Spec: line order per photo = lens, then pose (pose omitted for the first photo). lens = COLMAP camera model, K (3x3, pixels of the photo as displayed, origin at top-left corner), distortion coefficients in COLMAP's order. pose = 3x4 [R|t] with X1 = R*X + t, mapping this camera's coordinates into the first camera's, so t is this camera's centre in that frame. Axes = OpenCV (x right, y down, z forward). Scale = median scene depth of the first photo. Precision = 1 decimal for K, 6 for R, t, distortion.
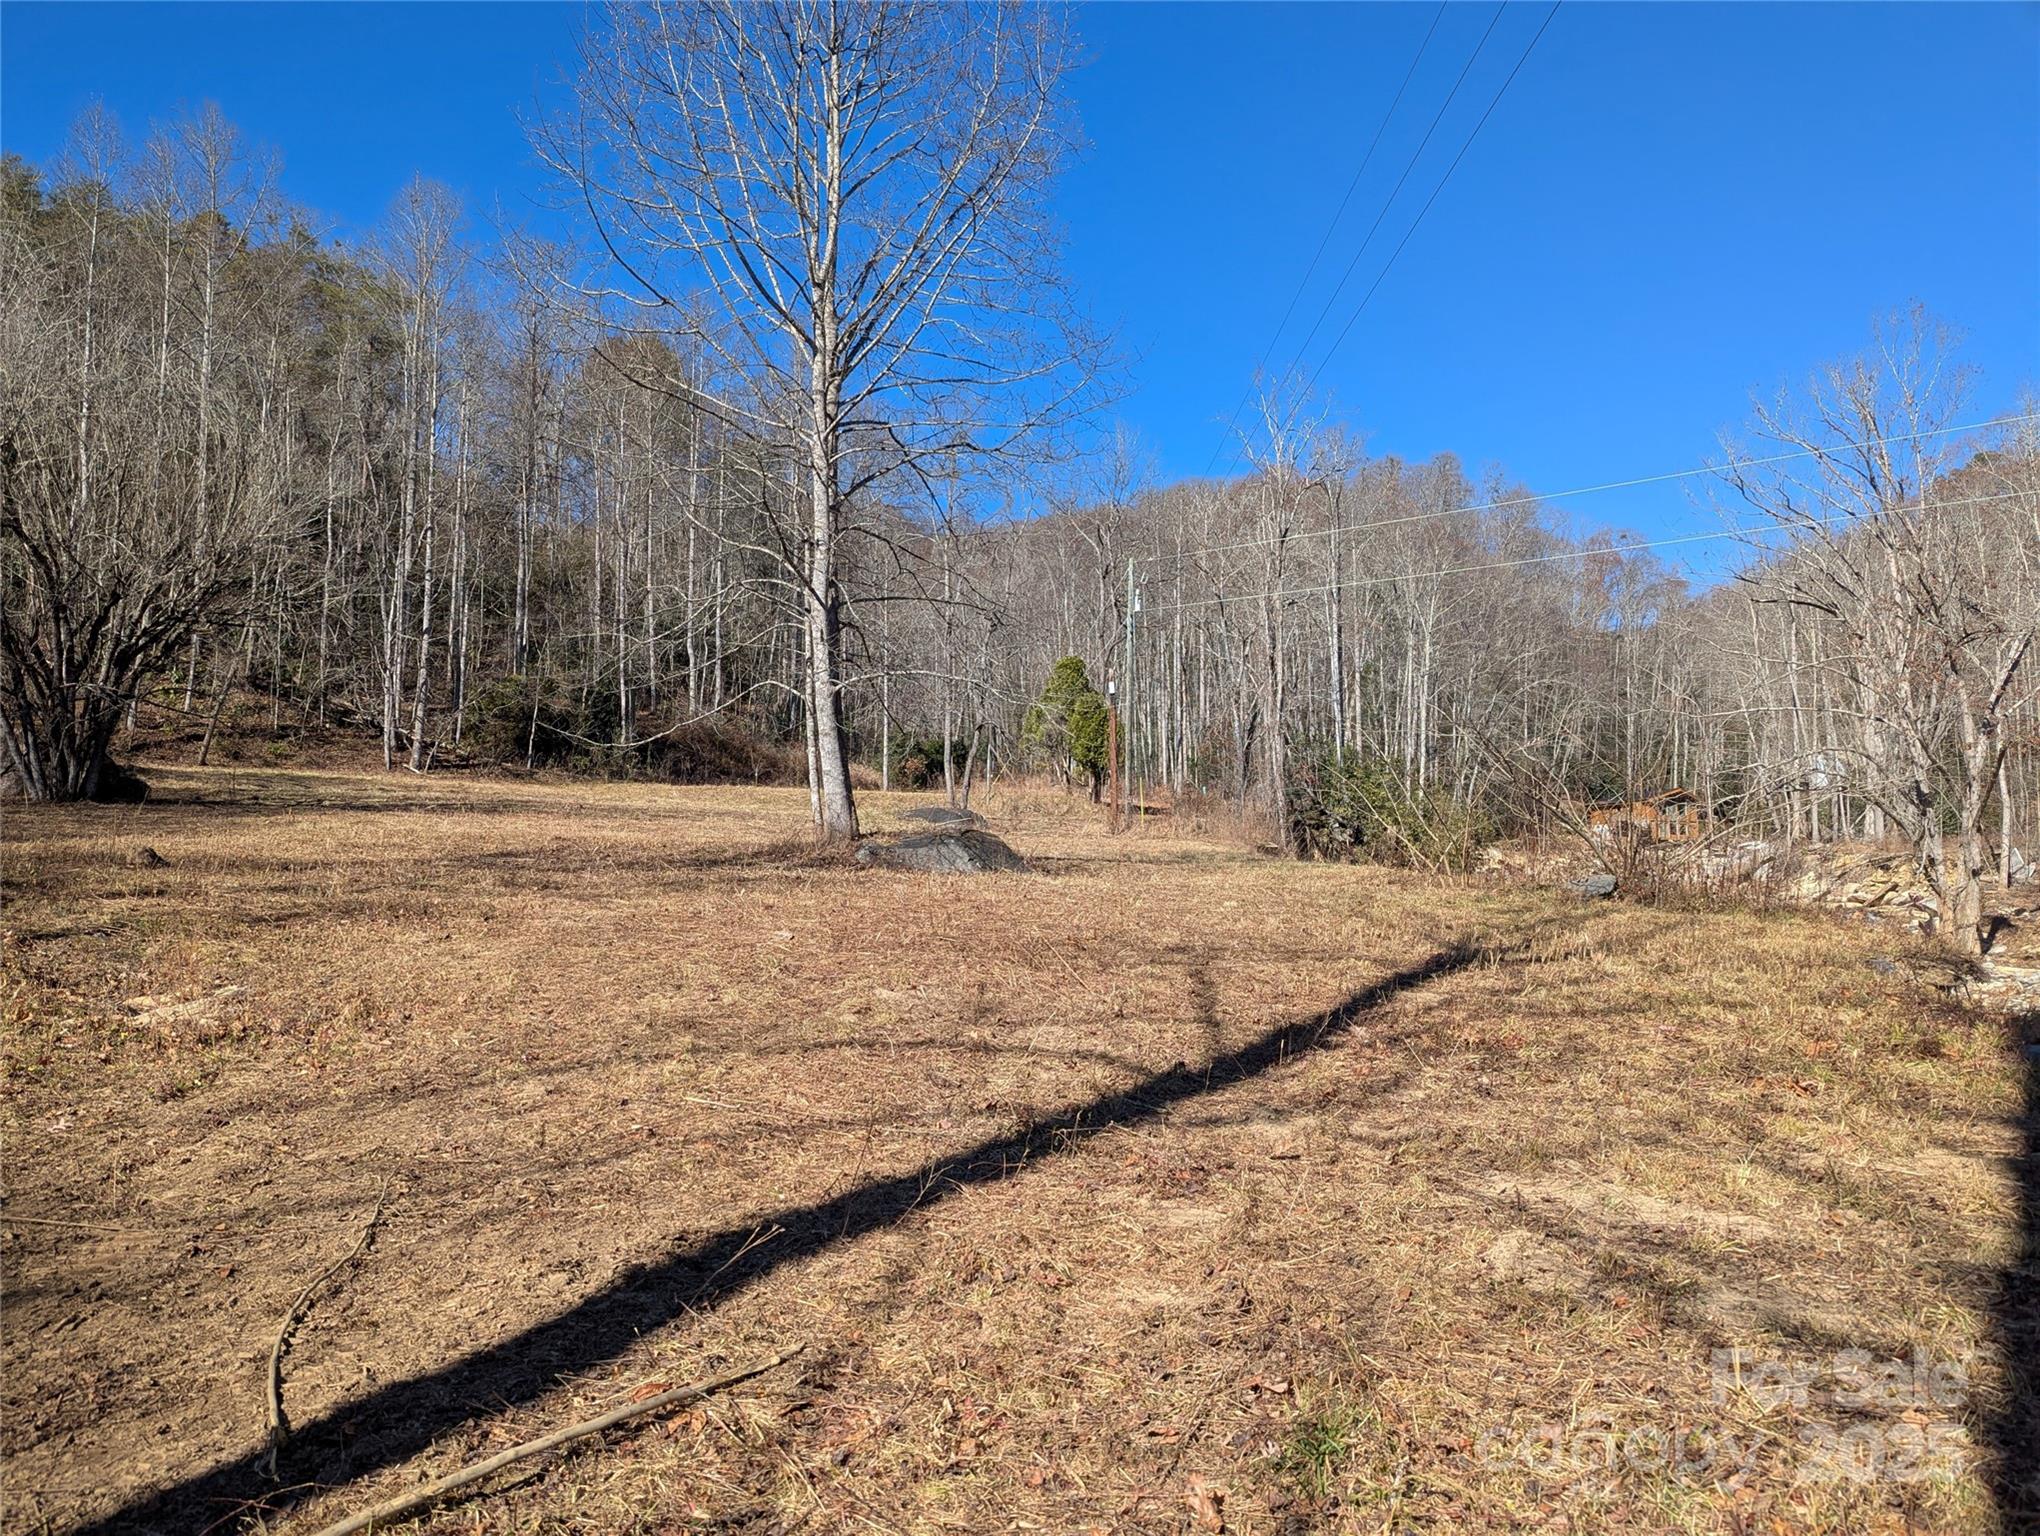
lens RADIAL K [[1410.7, 0, 1000.9], [0, 1410.7, 796.7], [0, 0, 1]] dist [0.068447, -0.055071]
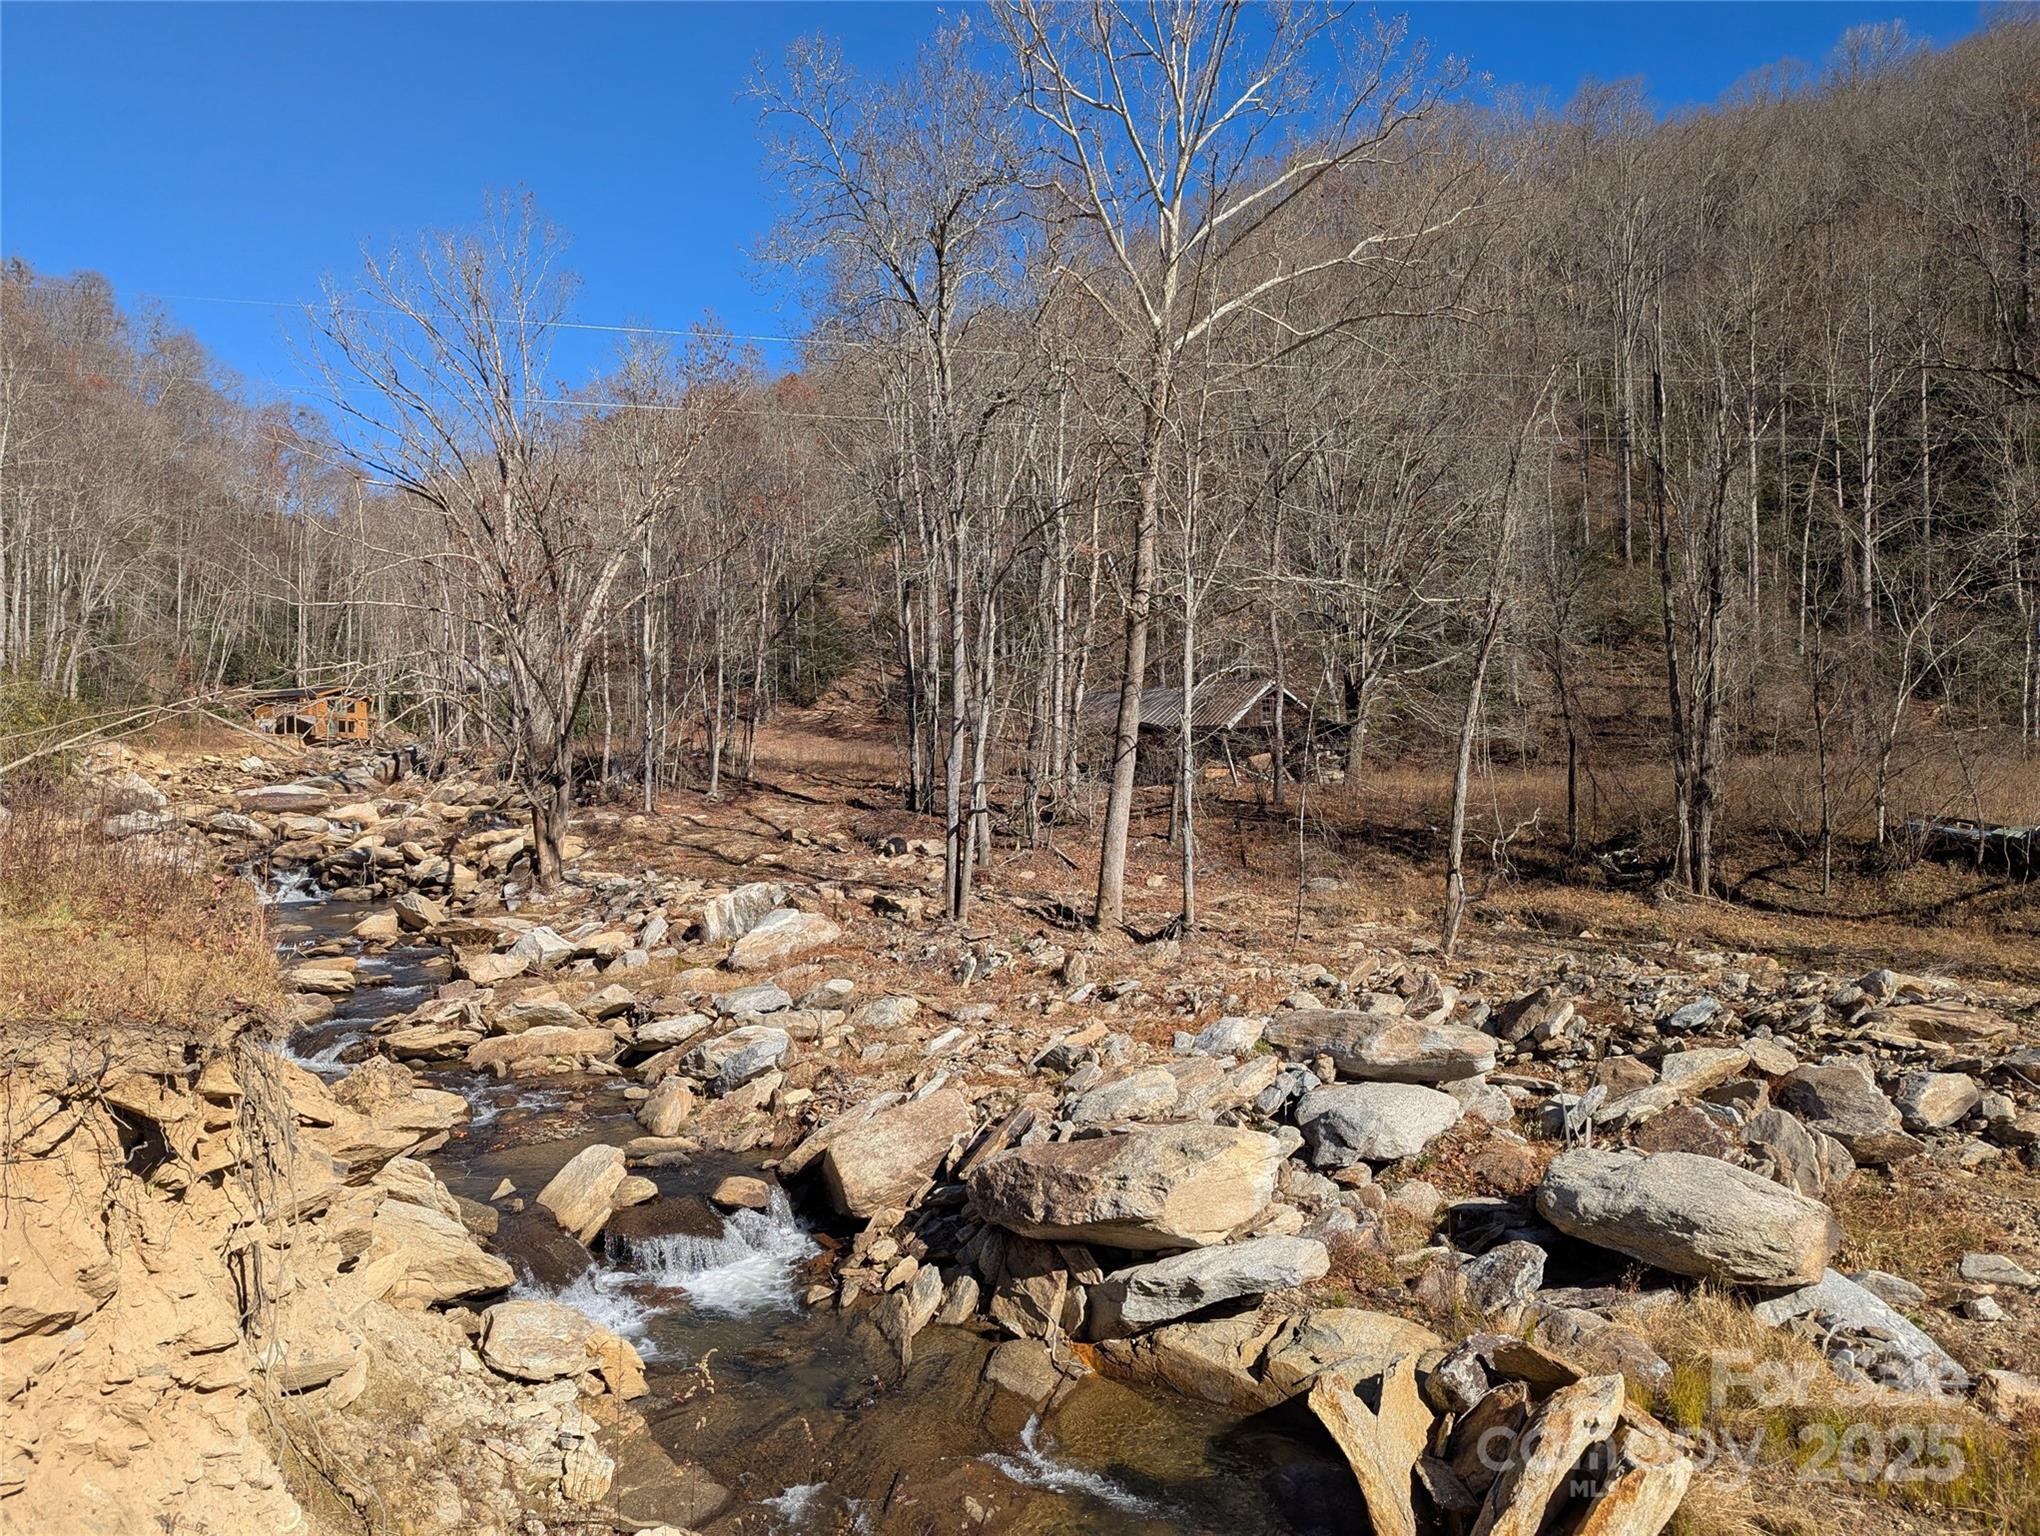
lens RADIAL K [[1410.7, 0, 1014.9], [0, 1410.7, 769.5], [0, 0, 1]] dist [0.068447, -0.055071]
pose [[0.646857, 0.005278, 0.762593, 0.134899], [-0.046728, 0.998371, 0.032727, -0.005258], [-0.761179, -0.056804, 0.646050, 0.123531]]
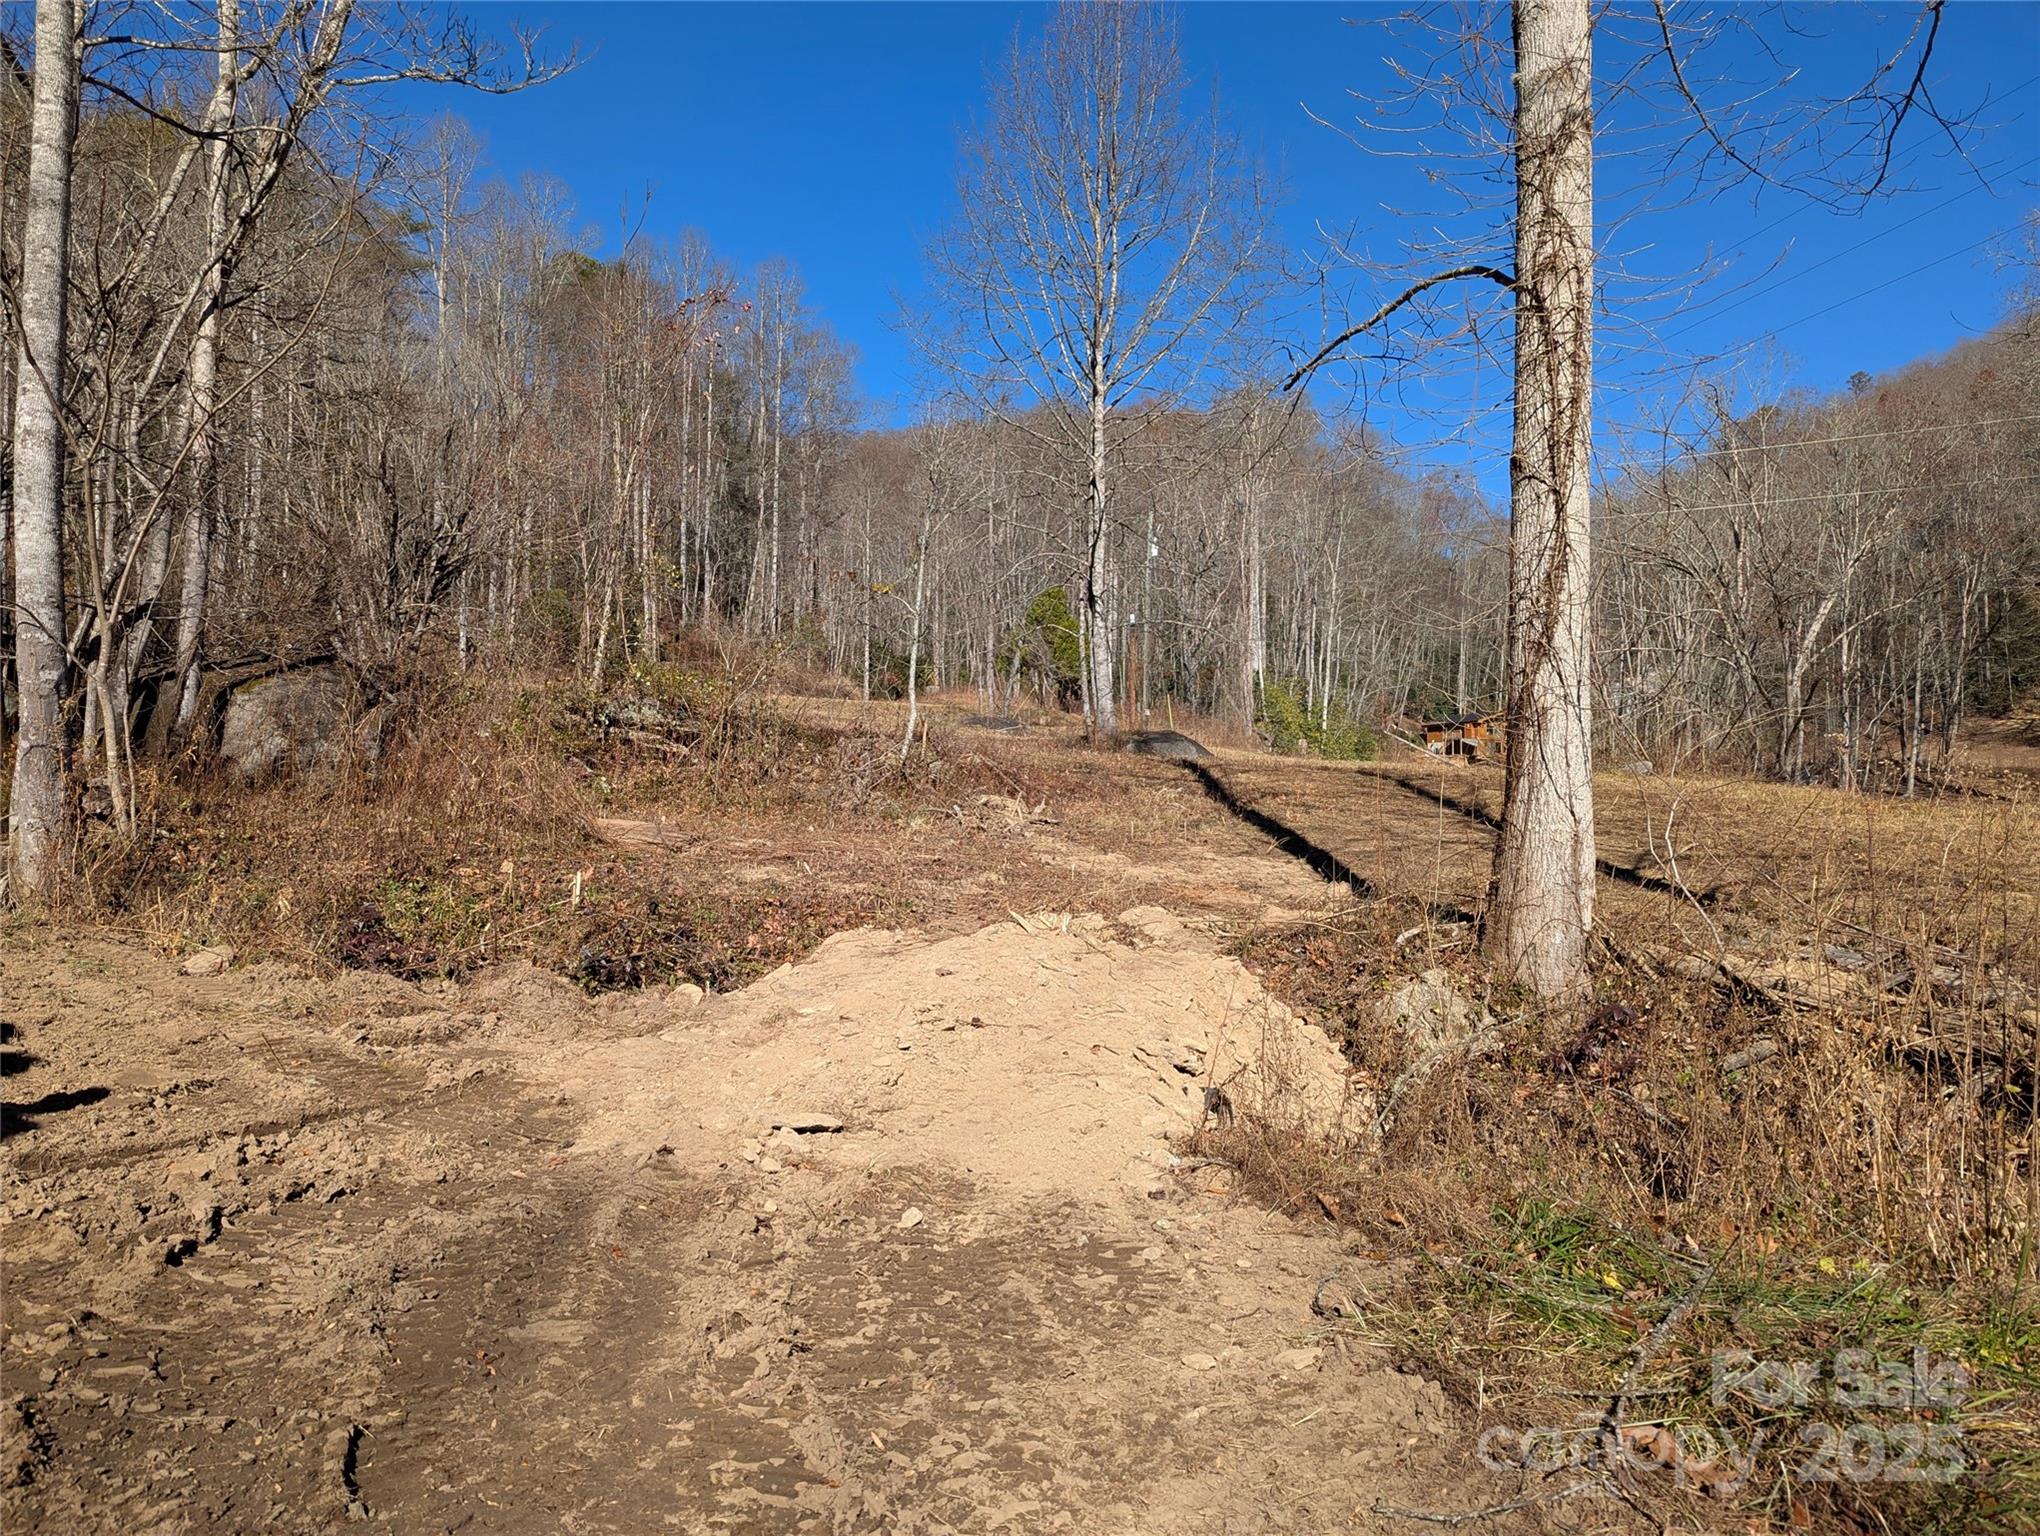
lens RADIAL K [[1410.7, 0, 1014.0], [0, 1410.7, 778.4], [0, 0, 1]] dist [0.068447, -0.055071]
pose [[0.991661, 0.010975, 0.128402, -0.218346], [-0.017226, 0.998714, 0.047677, 0.003285], [-0.127714, -0.049491, 0.990576, -0.231166]]
